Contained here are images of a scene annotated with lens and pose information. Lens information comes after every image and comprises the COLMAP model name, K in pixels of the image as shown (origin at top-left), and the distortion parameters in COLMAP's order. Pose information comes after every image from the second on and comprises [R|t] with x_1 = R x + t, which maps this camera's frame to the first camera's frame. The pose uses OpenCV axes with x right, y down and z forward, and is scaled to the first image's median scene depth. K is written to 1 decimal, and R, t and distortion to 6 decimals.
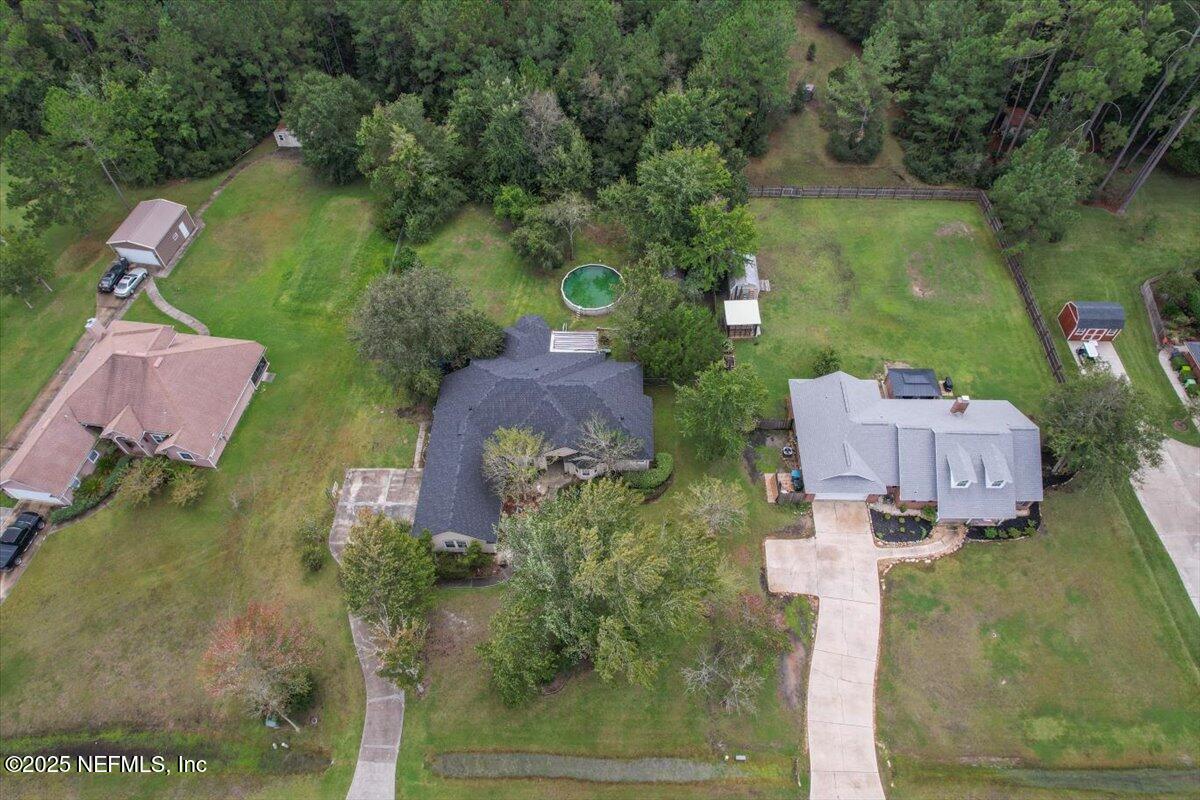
lens RADIAL K [[541.6, 0, 612.7], [0, 541.6, 397.7], [0, 0, 1]] dist [-0.046646, 0.023478]
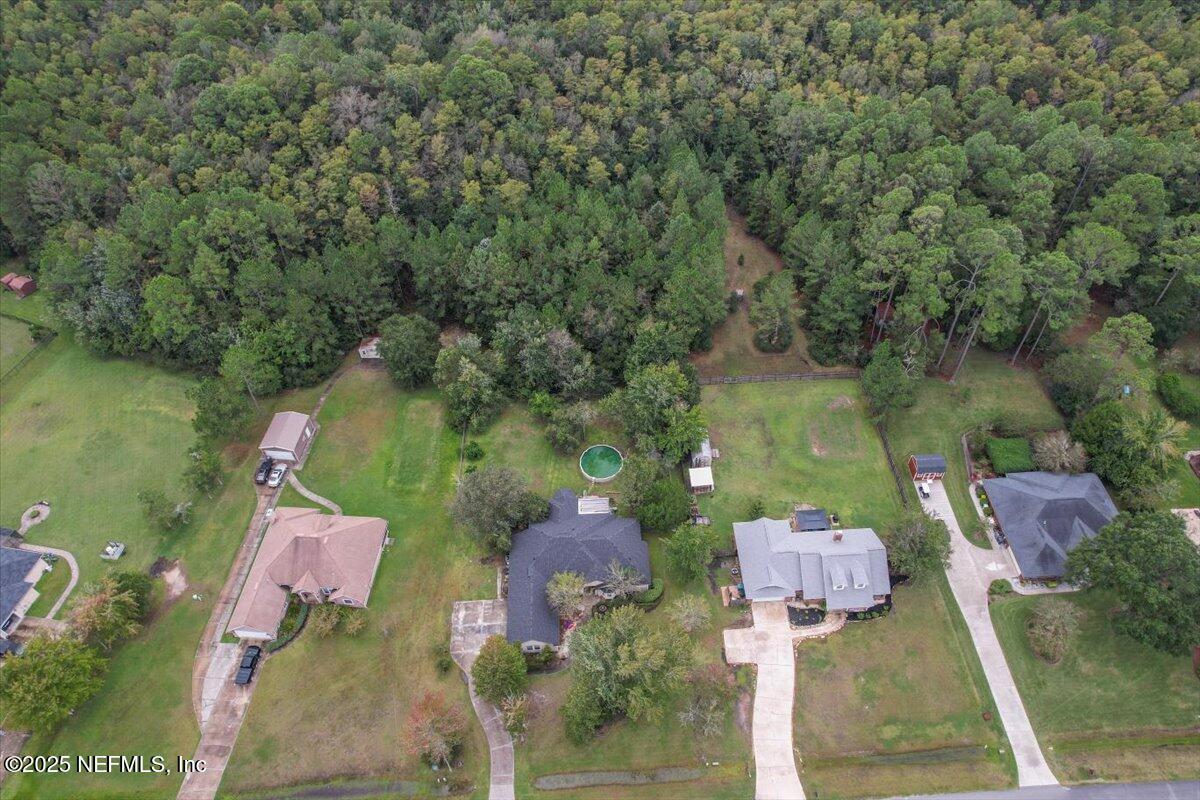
lens RADIAL K [[566.7, 0, 610.2], [0, 566.7, 419.6], [0, 0, 1]] dist [-0.040637, 0.018427]
pose [[0.997380, -0.056790, 0.044821, -0.090396], [0.060156, 0.995159, -0.077712, -0.239931], [-0.040191, 0.080205, 0.995968, -0.679160]]
